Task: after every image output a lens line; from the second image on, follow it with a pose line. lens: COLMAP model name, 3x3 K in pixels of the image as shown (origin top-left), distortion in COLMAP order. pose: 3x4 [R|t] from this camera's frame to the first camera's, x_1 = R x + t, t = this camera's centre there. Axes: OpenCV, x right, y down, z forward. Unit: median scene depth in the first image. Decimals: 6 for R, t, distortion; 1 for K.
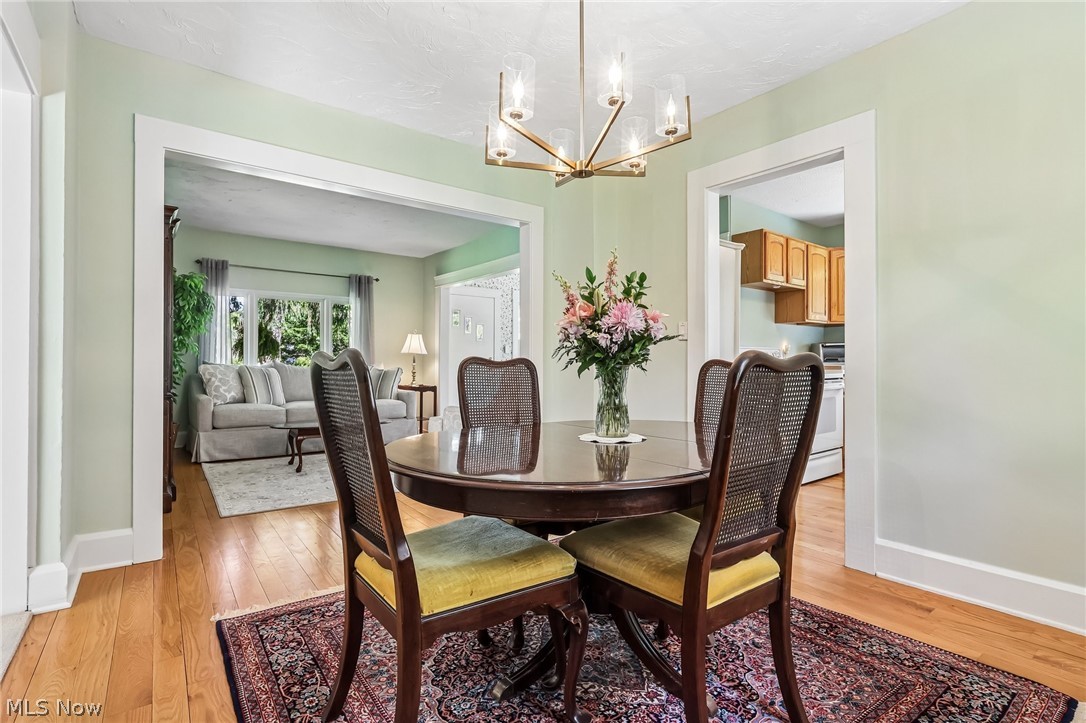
lens RADIAL K [[519.4, 0, 533.8], [0, 519.4, 362.2], [0, 0, 1]] dist [0.003569, -0.000093]
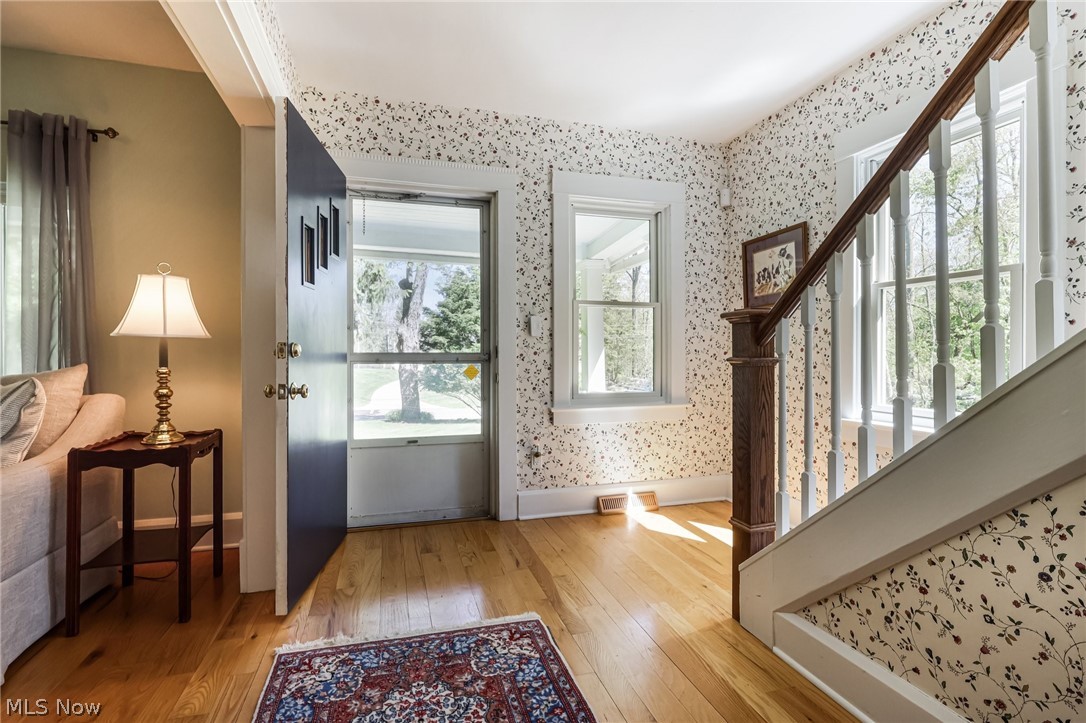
lens RADIAL K [[519.4, 0, 532.6], [0, 519.4, 354.4], [0, 0, 1]] dist [0.003569, -0.000093]
pose [[0.937980, -0.004754, -0.346658, 0.104159], [0.005680, 0.999982, 0.001655, -0.005520], [0.346644, -0.003521, 0.937990, 0.850728]]
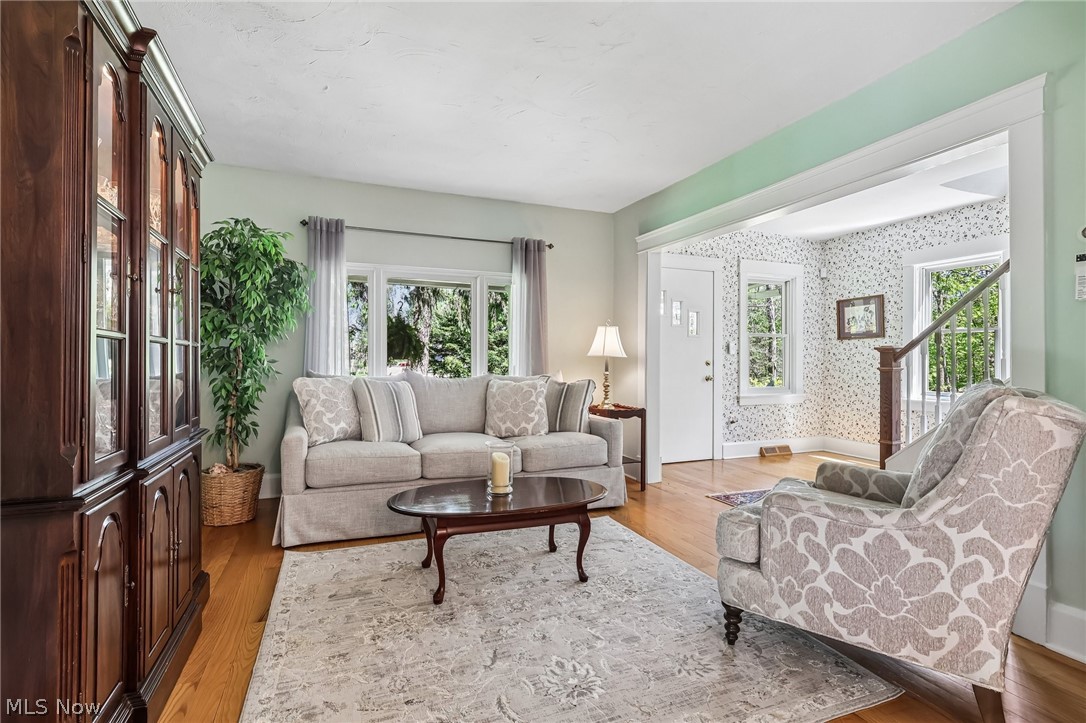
lens RADIAL K [[519.4, 0, 538.0], [0, 519.4, 359.8], [0, 0, 1]] dist [0.003569, -0.000093]
pose [[0.968478, -0.001169, -0.249097, -0.168238], [0.001511, 0.999998, 0.001180, -0.014648], [0.249095, -0.001519, 0.968478, 0.388006]]
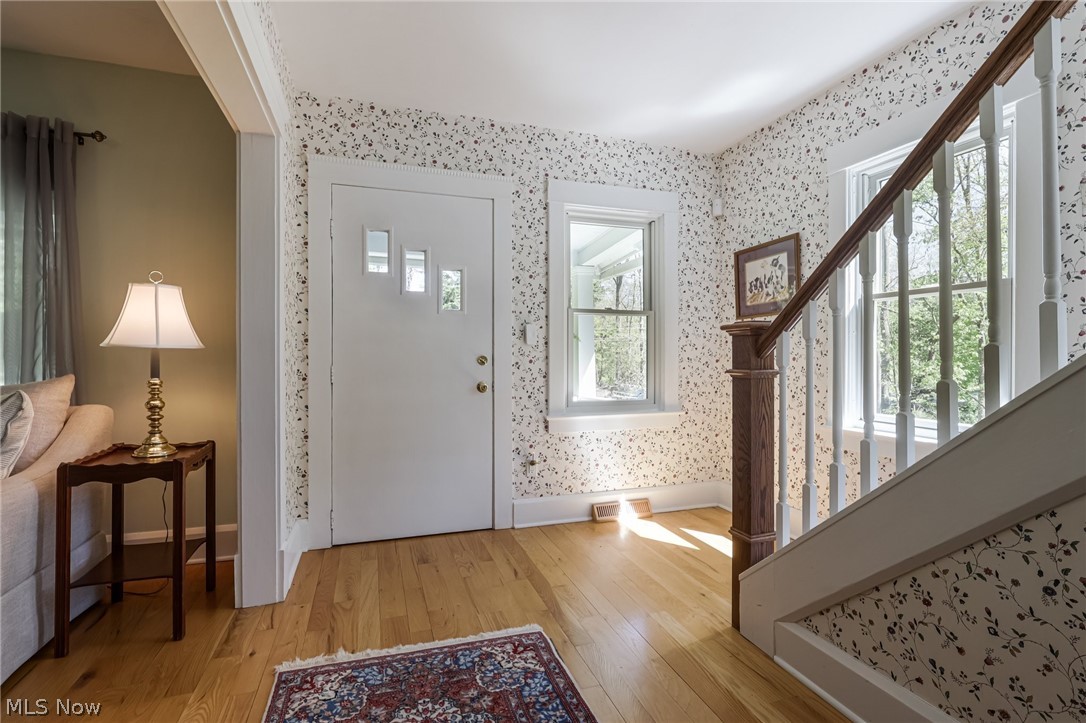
lens RADIAL K [[519.4, 0, 532.8], [0, 519.4, 357.0], [0, 0, 1]] dist [0.003569, -0.000093]
pose [[0.948444, -0.003671, -0.316923, 0.093246], [0.004274, 0.999990, 0.001208, -0.010935], [0.316916, -0.002500, 0.948450, 0.847483]]
